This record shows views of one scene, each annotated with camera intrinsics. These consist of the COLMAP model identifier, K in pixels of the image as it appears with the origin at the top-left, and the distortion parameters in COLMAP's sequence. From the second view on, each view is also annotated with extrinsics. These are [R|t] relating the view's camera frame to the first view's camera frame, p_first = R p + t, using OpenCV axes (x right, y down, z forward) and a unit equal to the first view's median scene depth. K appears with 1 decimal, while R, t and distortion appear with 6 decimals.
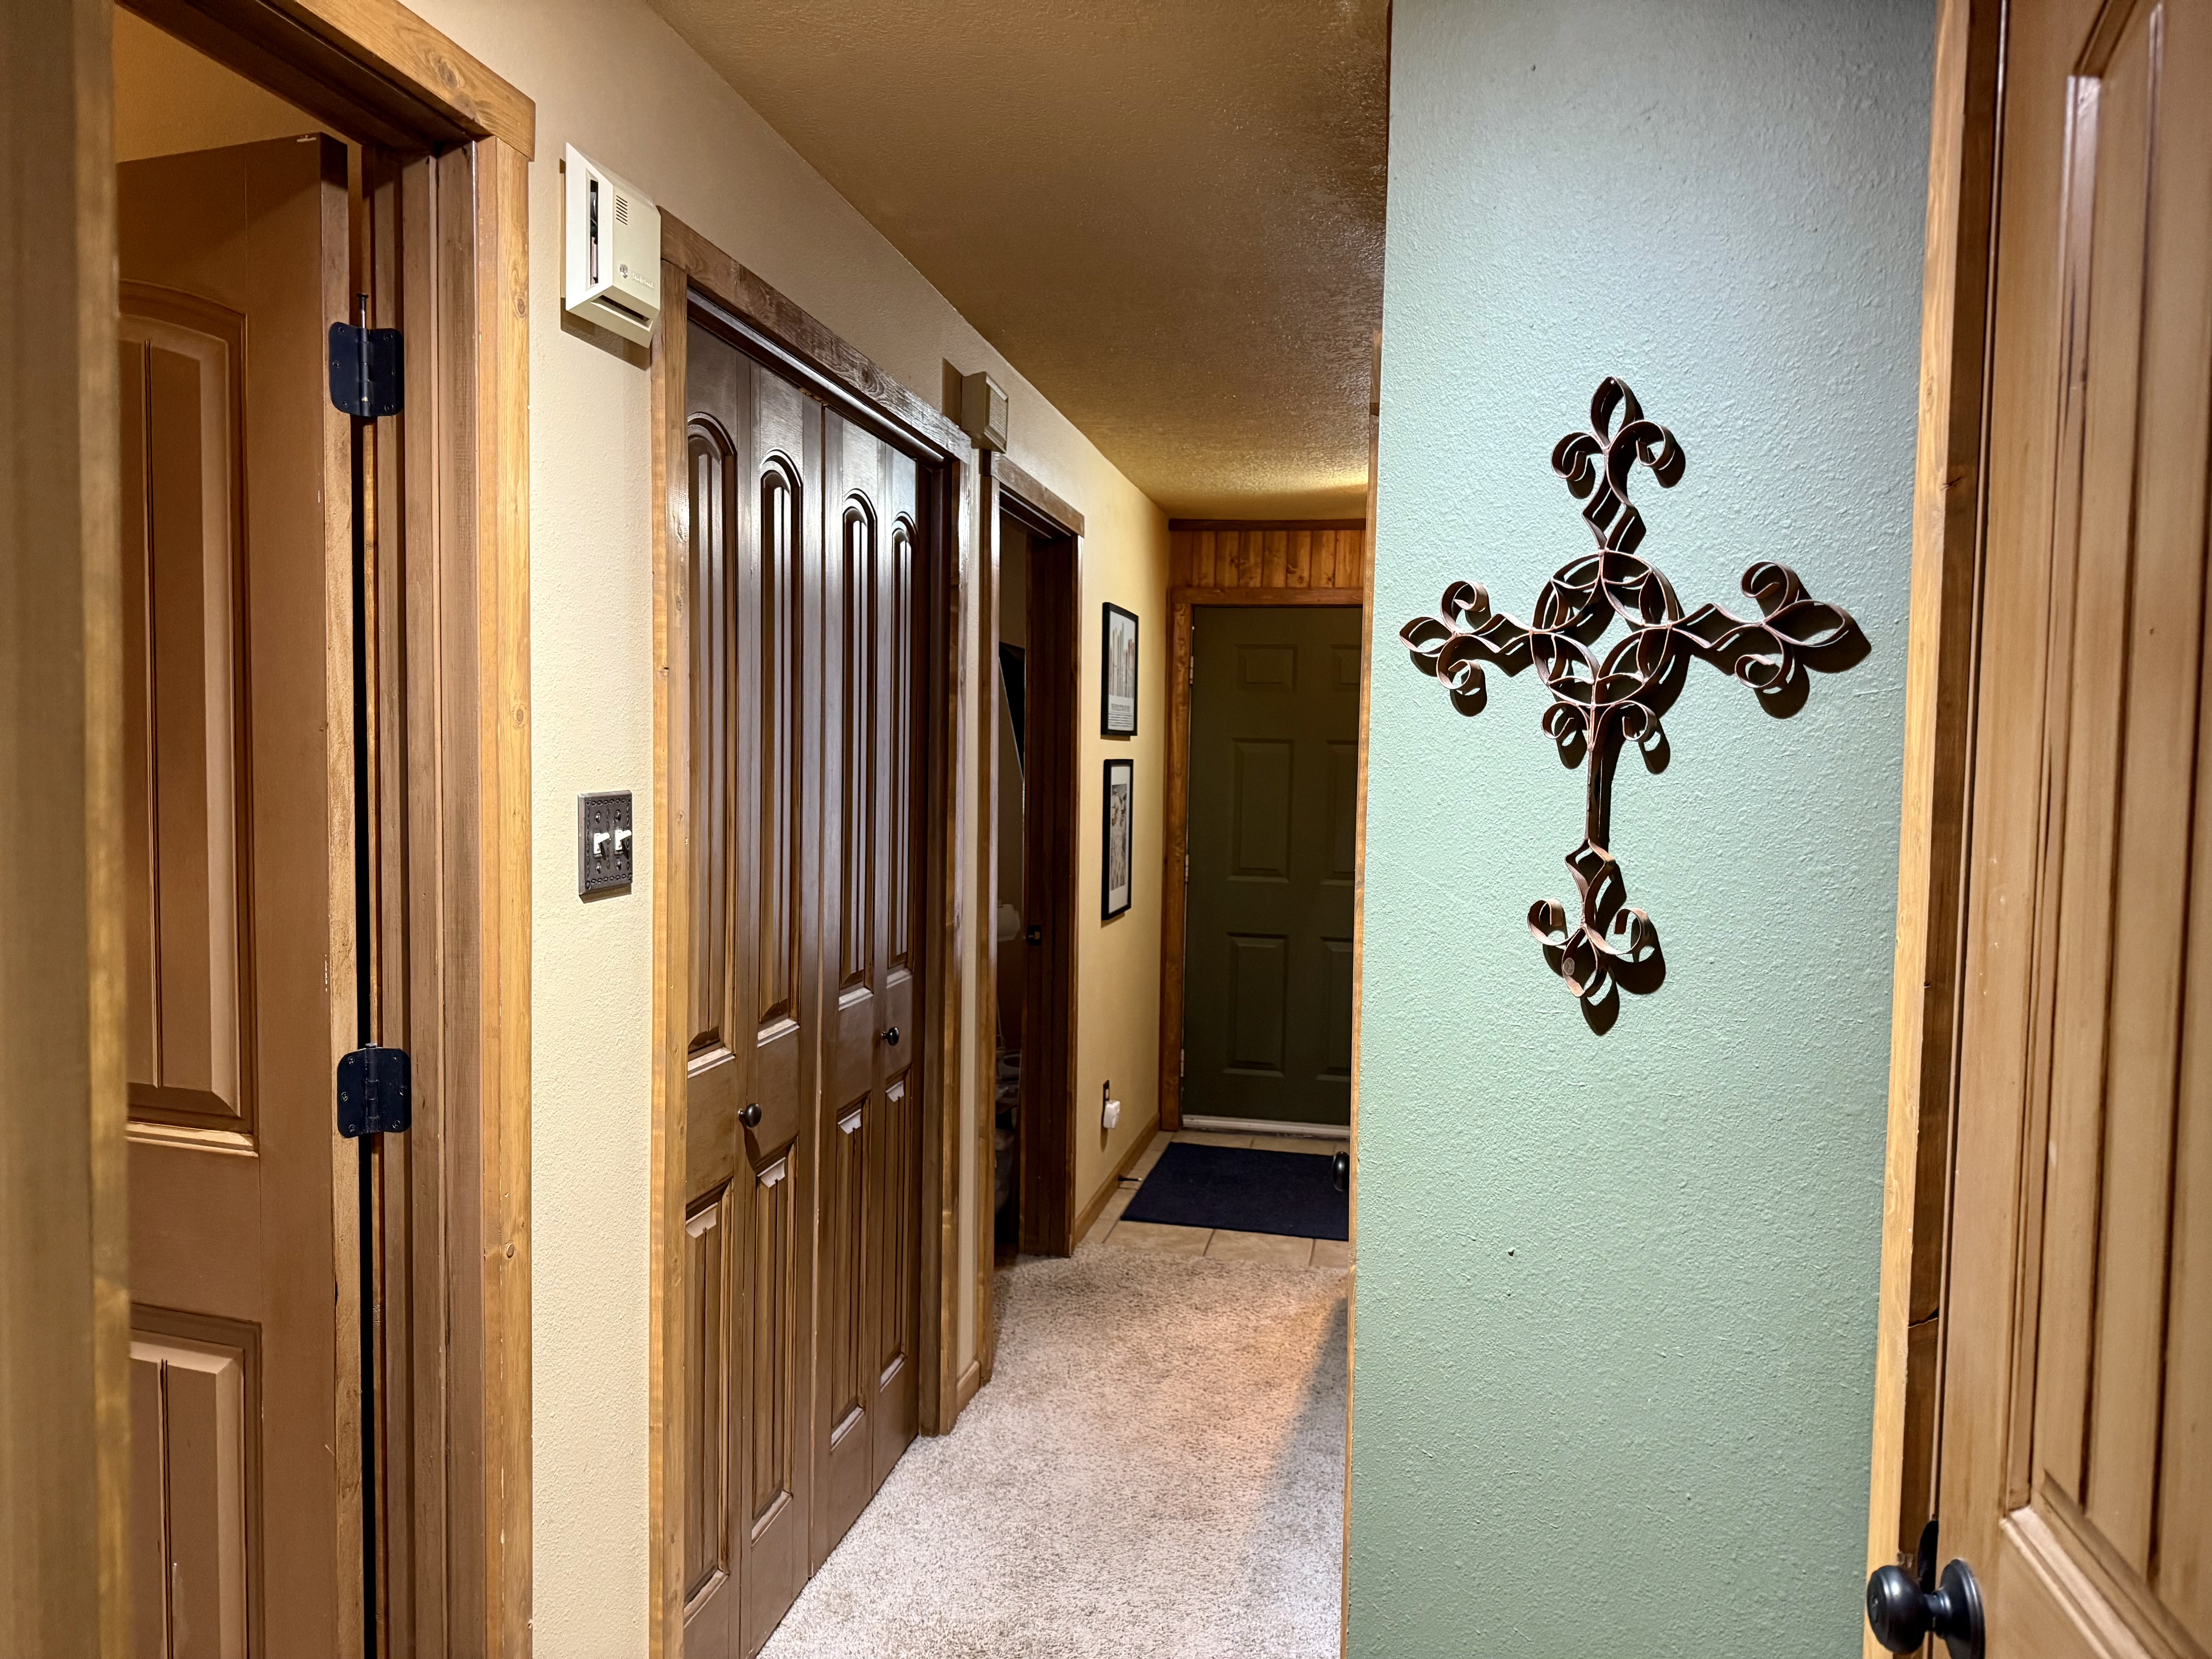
lens RADIAL K [[1542.4, 0, 1101.4], [0, 1542.4, 826.0], [0, 0, 1]] dist [-0.006059, -0.013405]
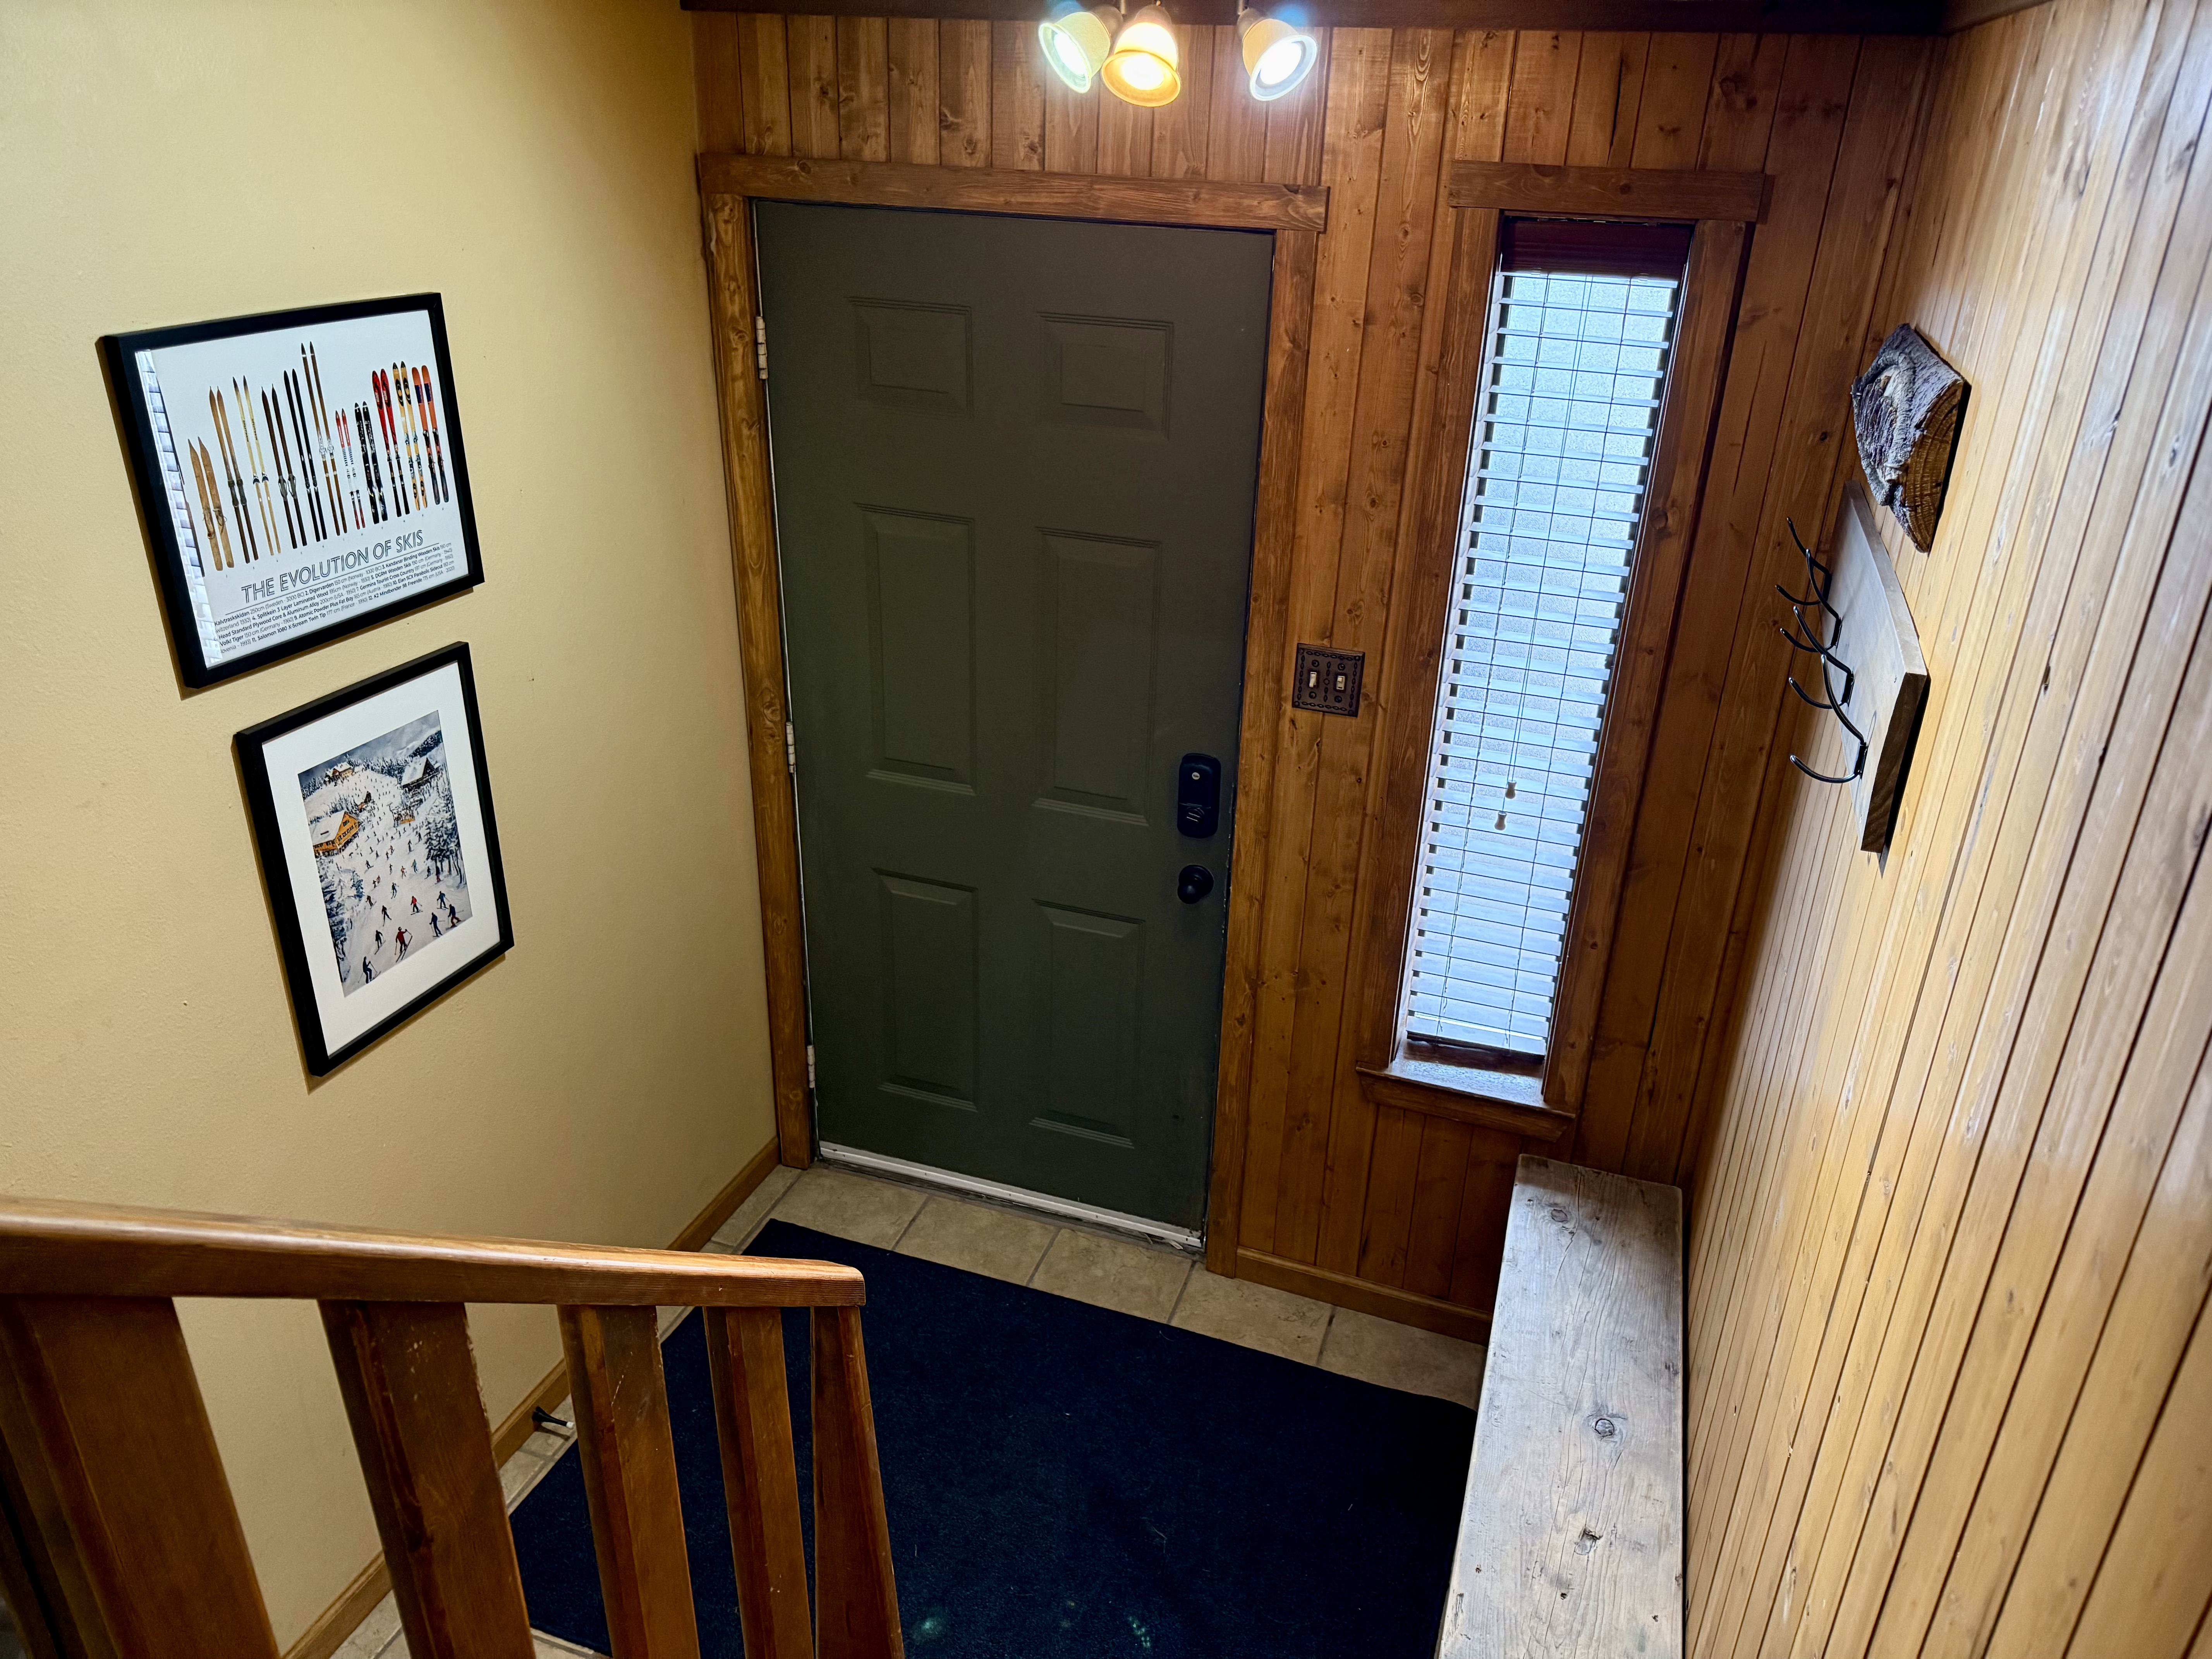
lens RADIAL K [[1542.4, 0, 1109.5], [0, 1542.4, 837.4], [0, 0, 1]] dist [-0.006059, -0.013405]
pose [[0.988040, 0.078109, -0.132949, 0.234519], [-0.021348, 0.923198, 0.383731, -0.146211], [0.152711, -0.376303, 0.913824, 0.545955]]
